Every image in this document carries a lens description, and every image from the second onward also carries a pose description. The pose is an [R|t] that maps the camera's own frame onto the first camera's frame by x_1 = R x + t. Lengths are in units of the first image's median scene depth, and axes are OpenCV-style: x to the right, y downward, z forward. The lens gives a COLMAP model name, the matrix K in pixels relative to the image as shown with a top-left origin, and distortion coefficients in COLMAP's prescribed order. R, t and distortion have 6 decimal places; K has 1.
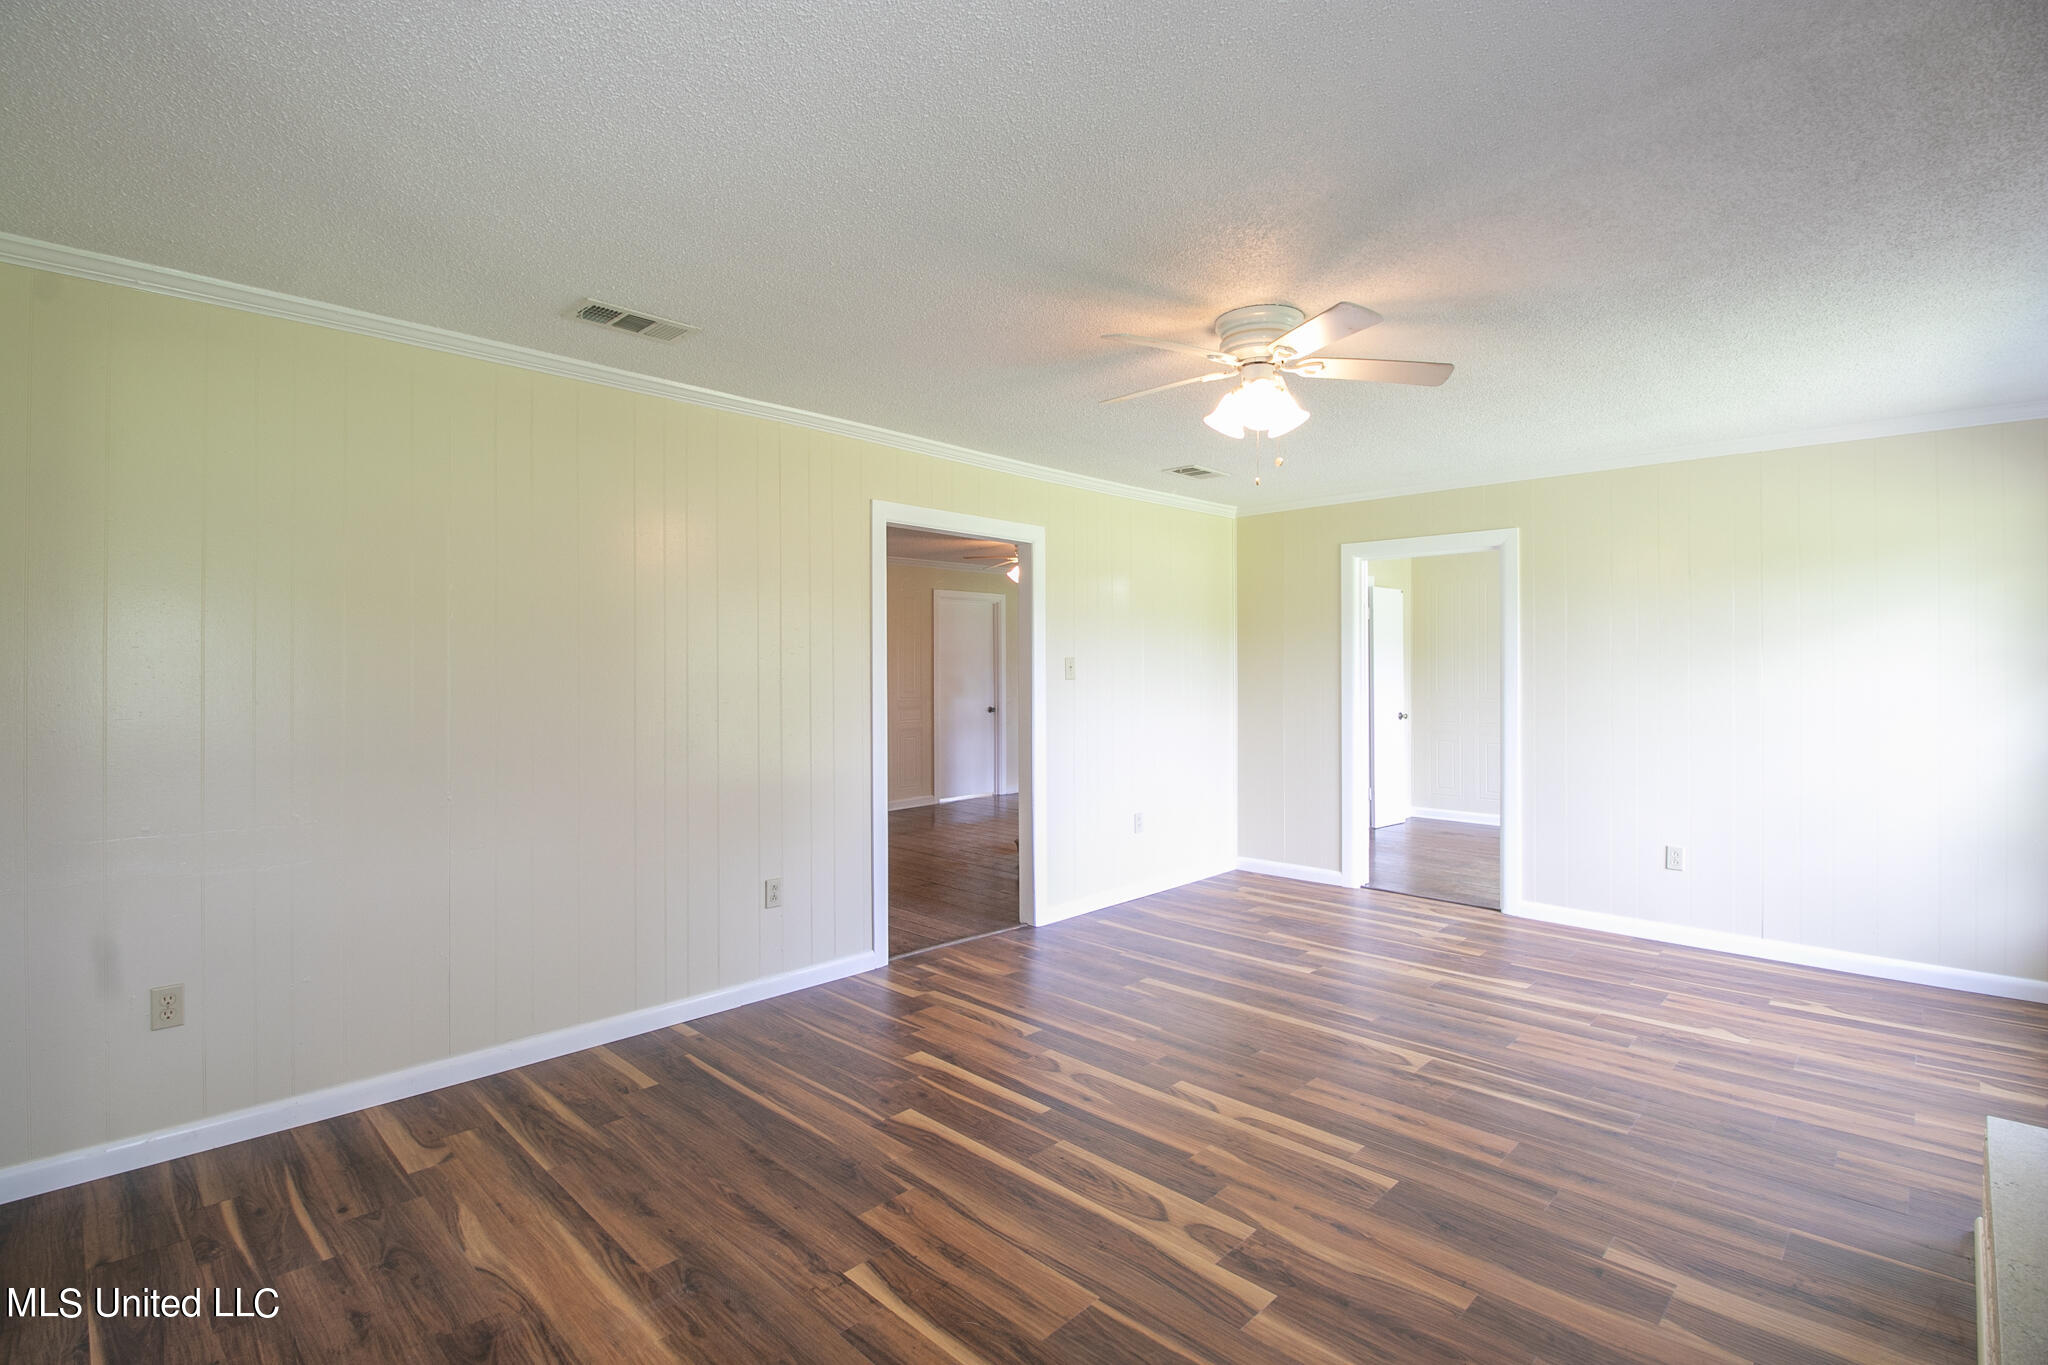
lens RADIAL K [[942.6, 0, 1024.3], [0, 942.6, 675.1], [0, 0, 1]] dist [0.003092, 0.000493]
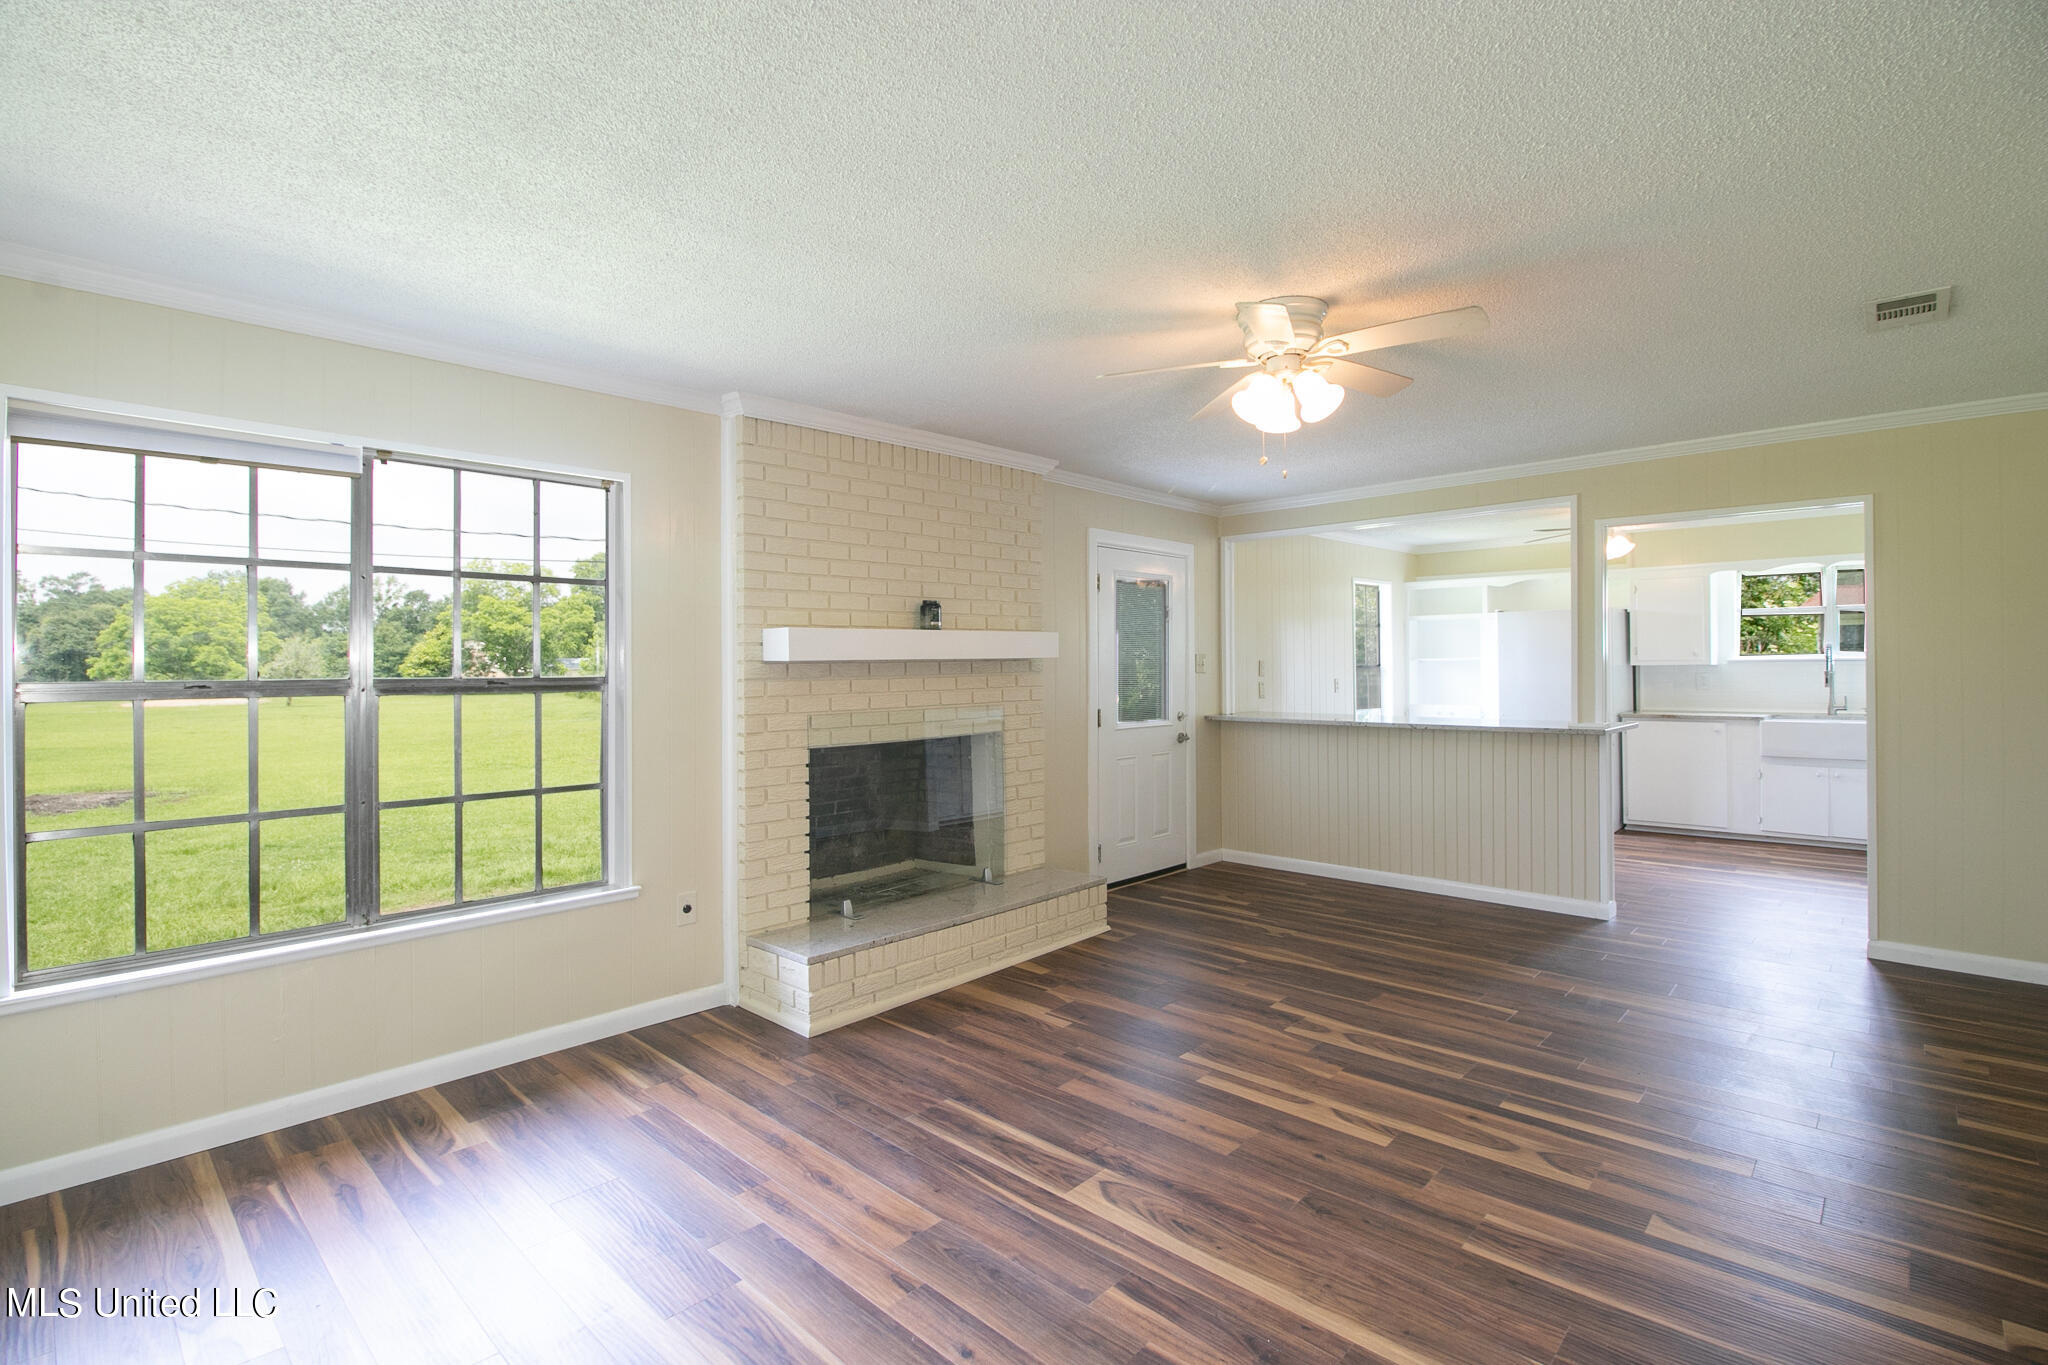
lens RADIAL K [[942.6, 0, 1024.2], [0, 942.6, 670.8], [0, 0, 1]] dist [0.003092, 0.000493]
pose [[-0.999839, 0.001220, -0.017877, 0.557061], [0.001083, 0.999970, 0.007652, -0.008016], [0.017886, 0.007631, -0.999811, 2.021256]]
